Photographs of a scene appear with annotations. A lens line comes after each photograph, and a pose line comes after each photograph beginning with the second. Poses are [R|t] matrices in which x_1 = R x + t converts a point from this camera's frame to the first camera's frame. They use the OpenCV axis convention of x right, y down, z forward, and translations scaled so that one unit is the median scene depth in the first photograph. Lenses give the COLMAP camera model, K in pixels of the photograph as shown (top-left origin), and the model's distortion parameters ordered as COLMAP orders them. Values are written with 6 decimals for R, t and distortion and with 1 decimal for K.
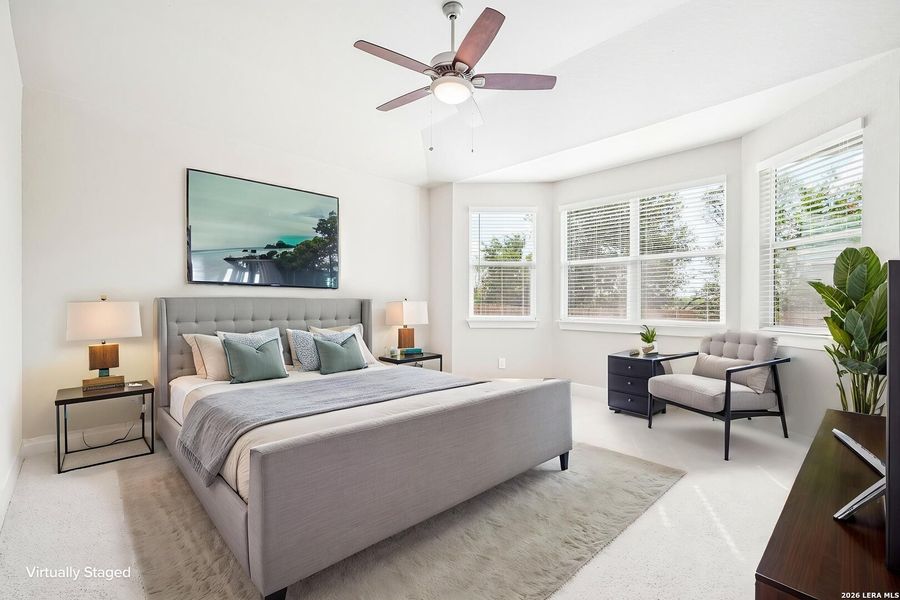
lens RADIAL K [[395.9, 0, 446.8], [0, 395.9, 301.7], [0, 0, 1]] dist [-0.002643, 0.000302]
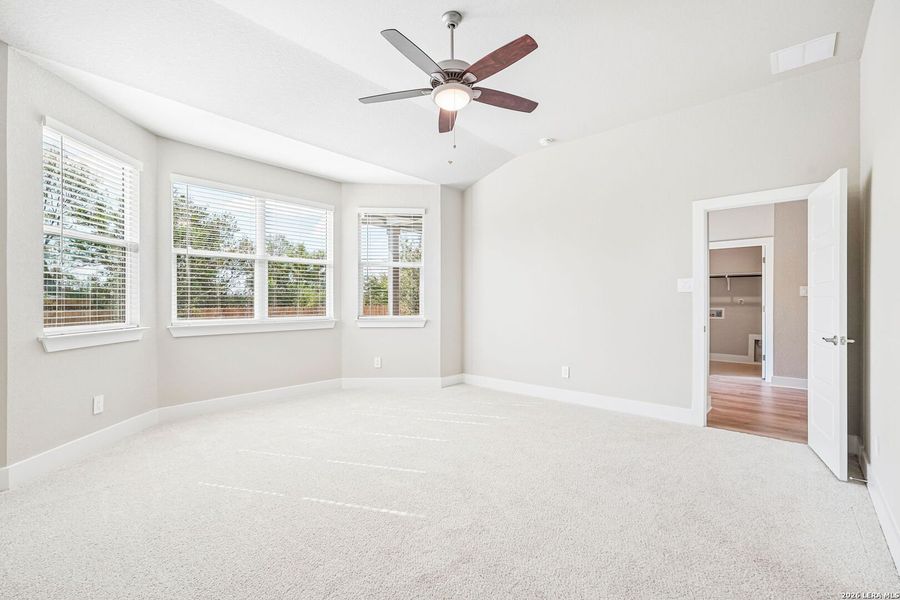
lens RADIAL K [[395.9, 0, 446.8], [0, 395.9, 301.7], [0, 0, 1]] dist [-0.002643, 0.000302]
pose [[-0.090303, -0.002006, 0.995912, -0.575013], [0.005032, 0.999984, 0.002471, 0.003129], [-0.995902, 0.005234, -0.090292, 0.624379]]
